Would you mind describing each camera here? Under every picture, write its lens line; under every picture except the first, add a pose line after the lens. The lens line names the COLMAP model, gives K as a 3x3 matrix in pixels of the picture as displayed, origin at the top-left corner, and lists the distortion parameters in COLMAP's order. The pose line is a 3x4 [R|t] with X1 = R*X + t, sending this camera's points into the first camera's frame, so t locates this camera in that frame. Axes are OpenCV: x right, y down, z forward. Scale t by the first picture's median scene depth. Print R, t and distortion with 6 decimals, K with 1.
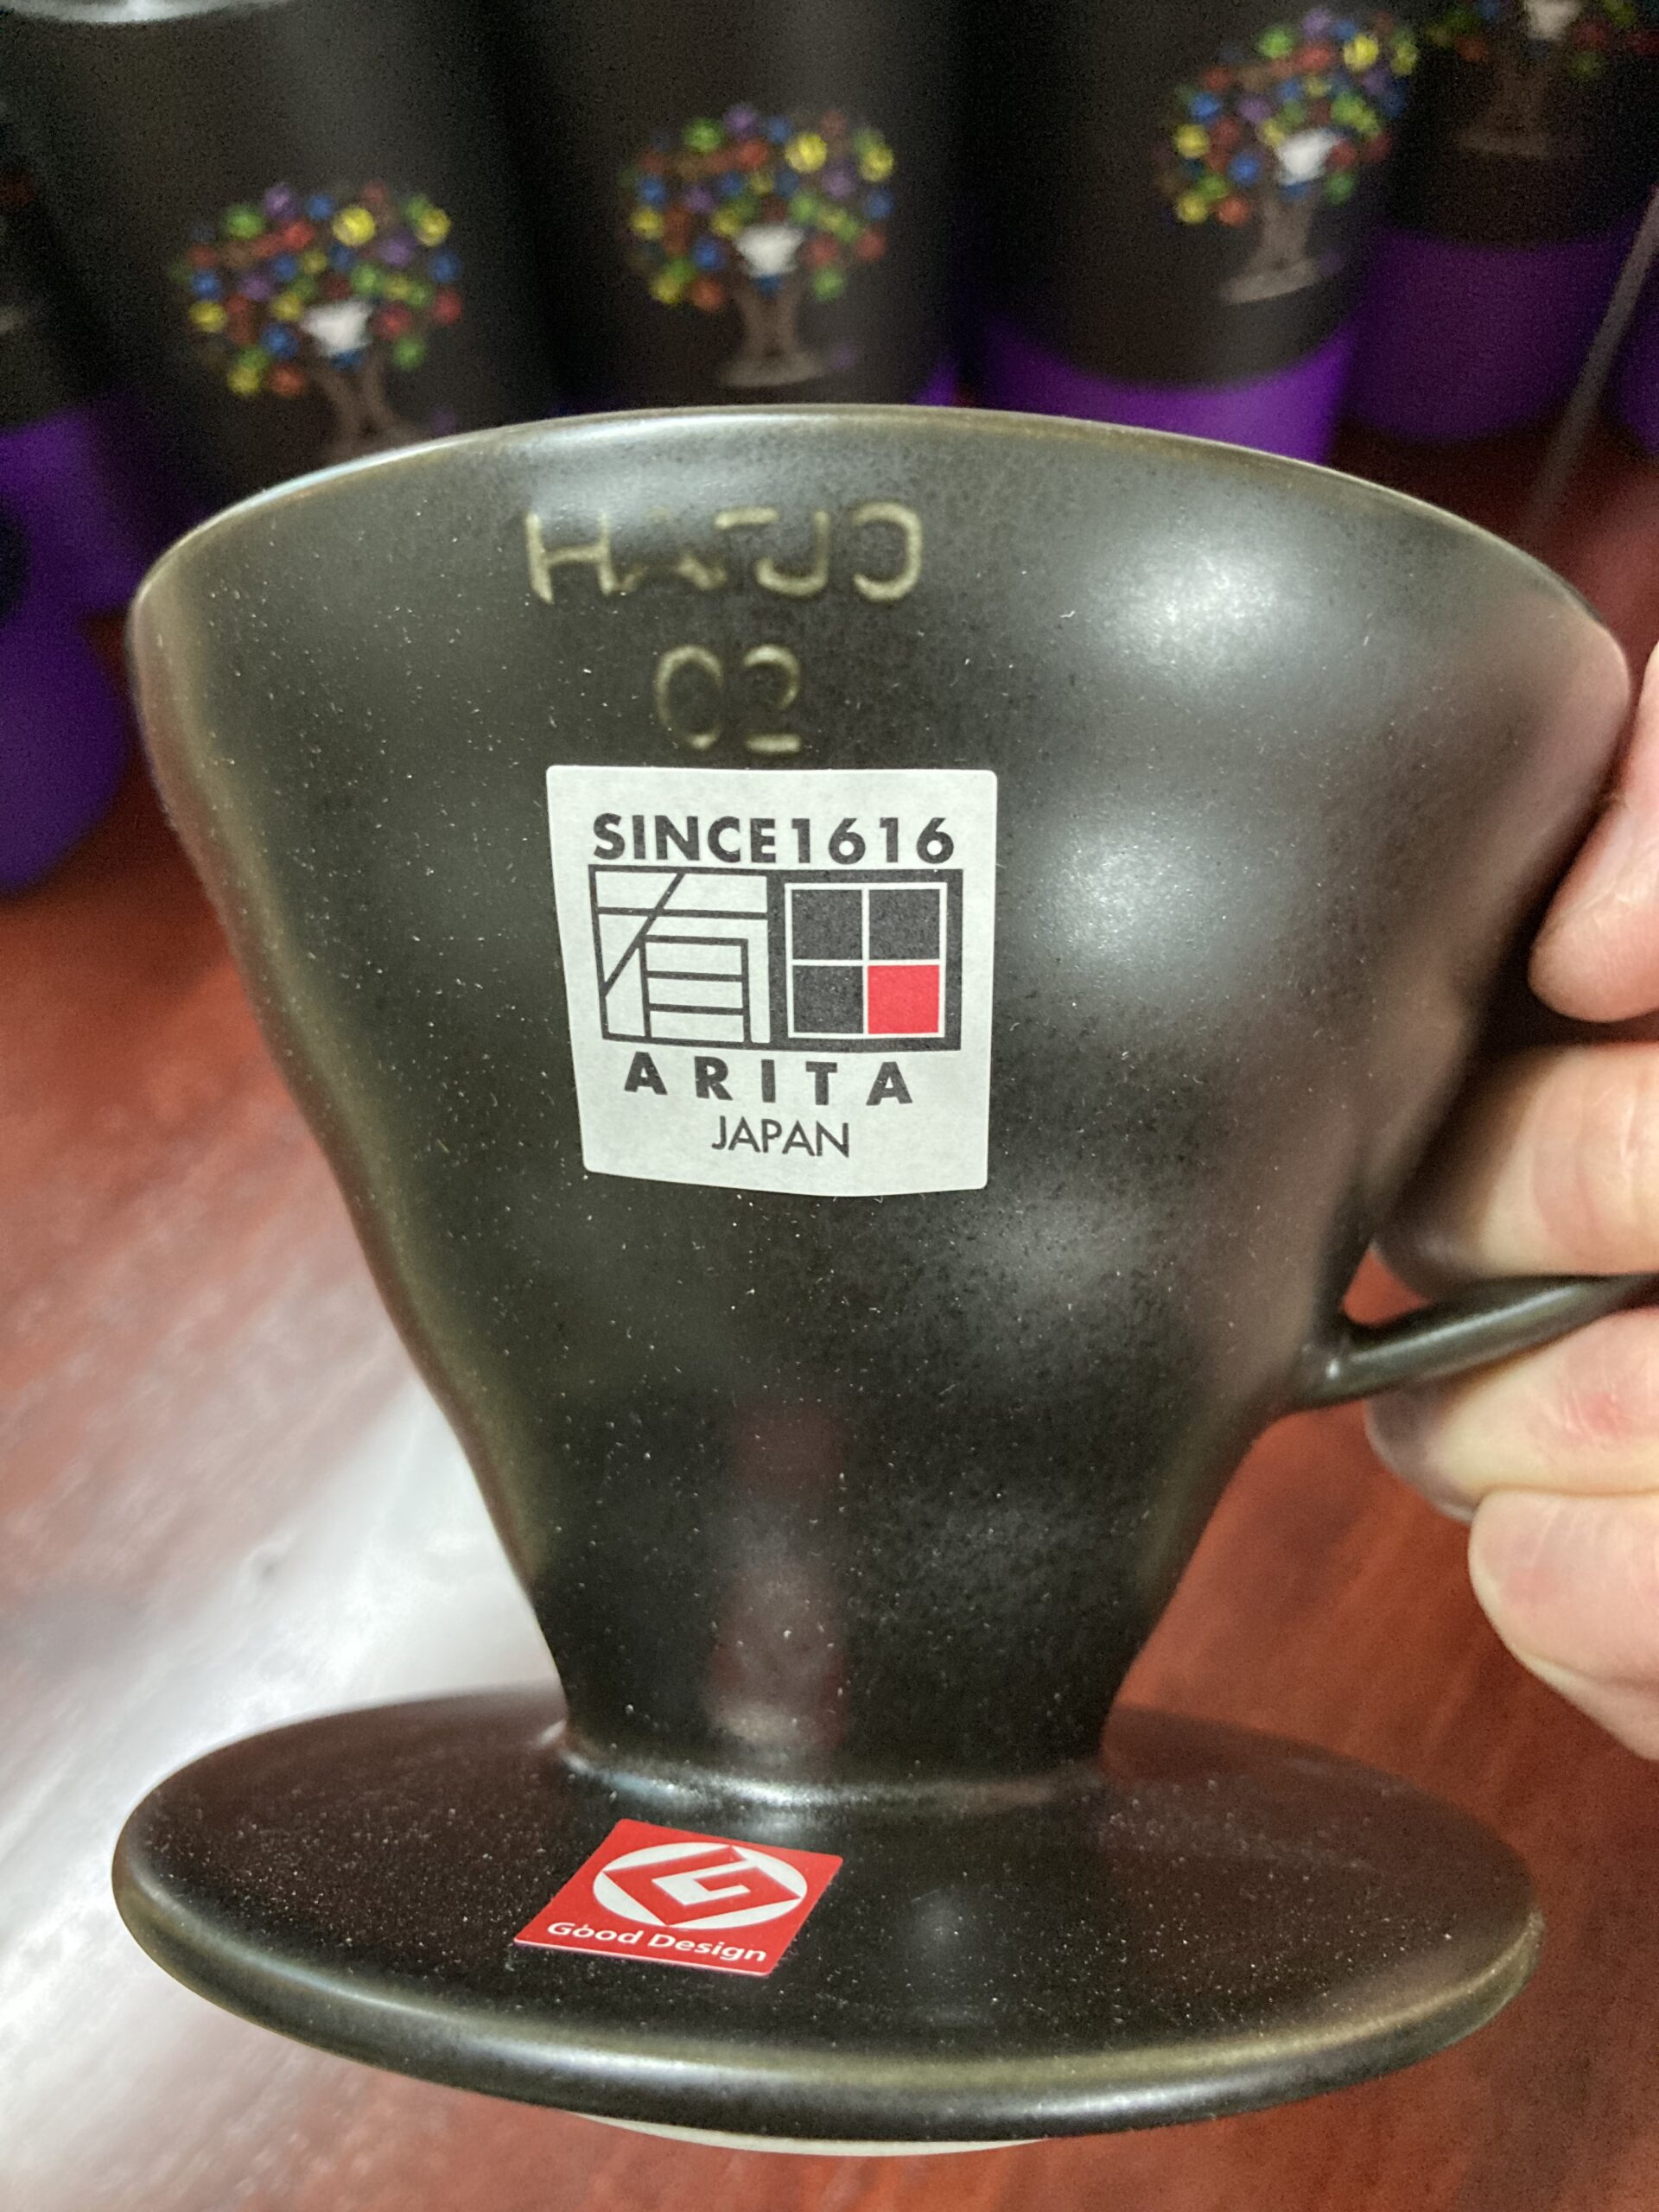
lens RADIAL K [[1824.4, 0, 829.5], [0, 1824.4, 1106.0], [0, 0, 1]] dist [0.098520, -0.002448]
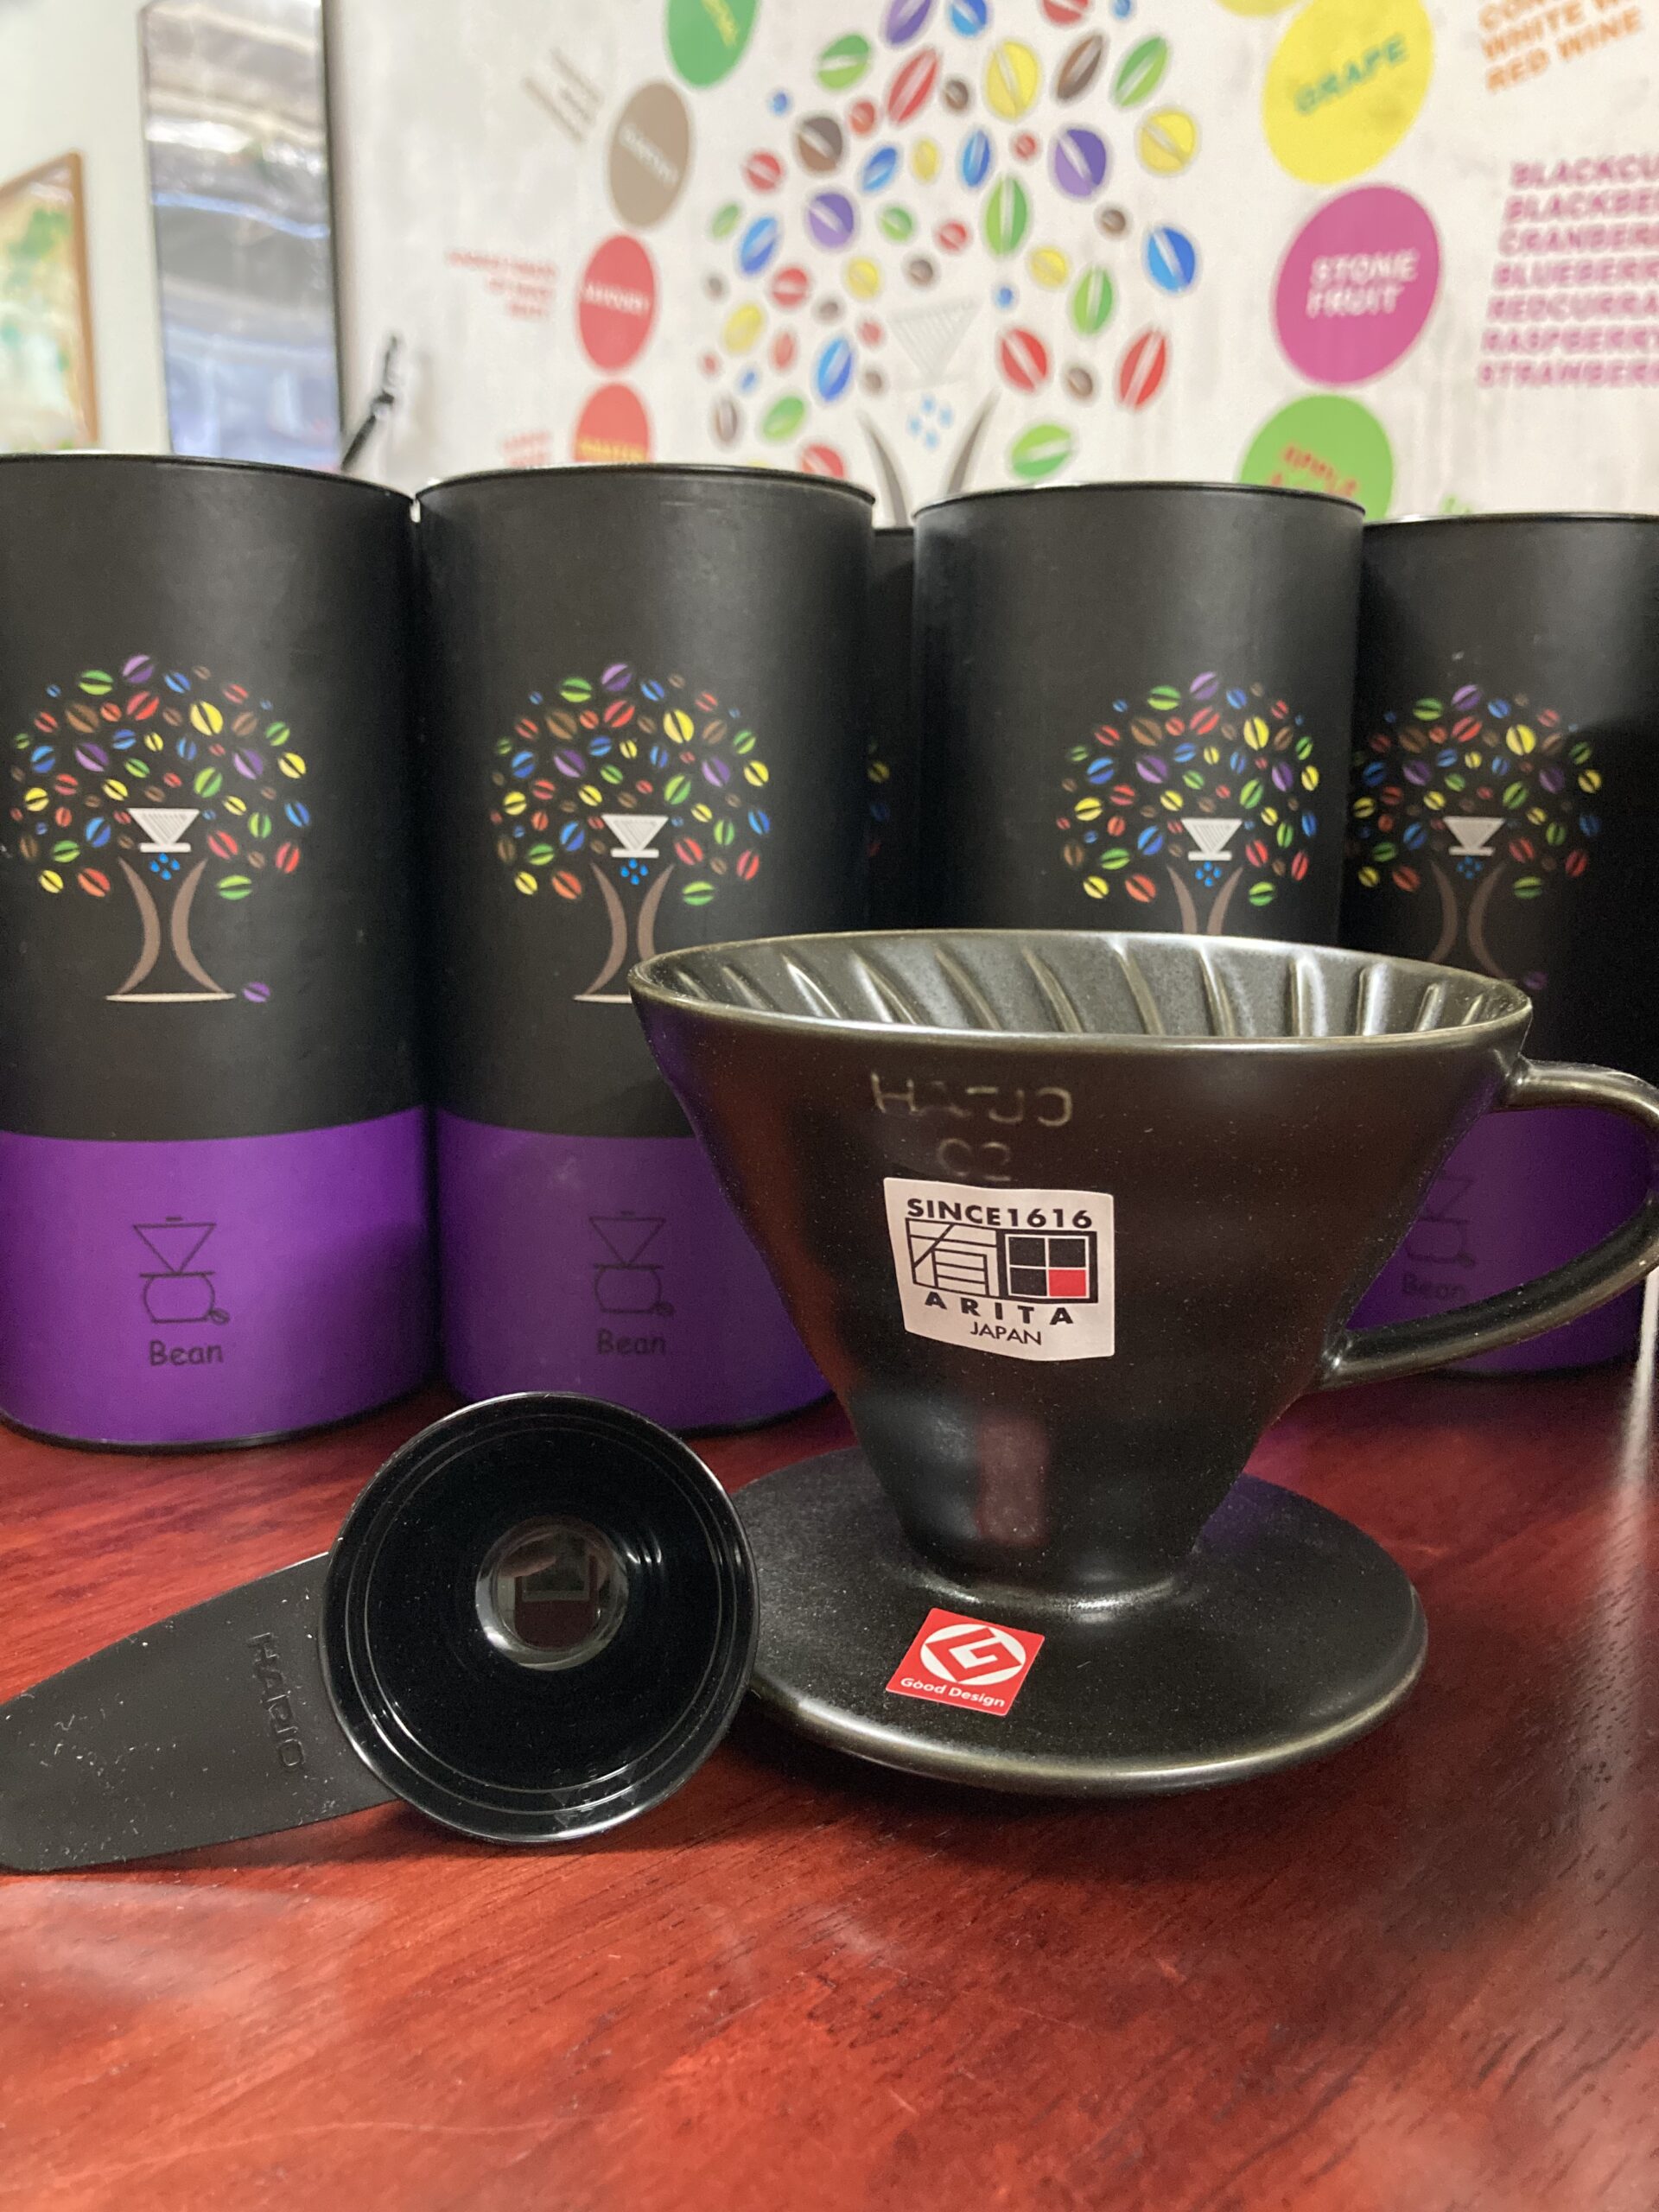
lens RADIAL K [[1824.4, 0, 829.5], [0, 1824.4, 1106.0], [0, 0, 1]] dist [0.098520, -0.002448]
pose [[0.989185, 0.003819, -0.146627, 0.074925], [0.038667, 0.957510, 0.285796, -0.808224], [0.141488, -0.288375, 0.947006, -0.831574]]
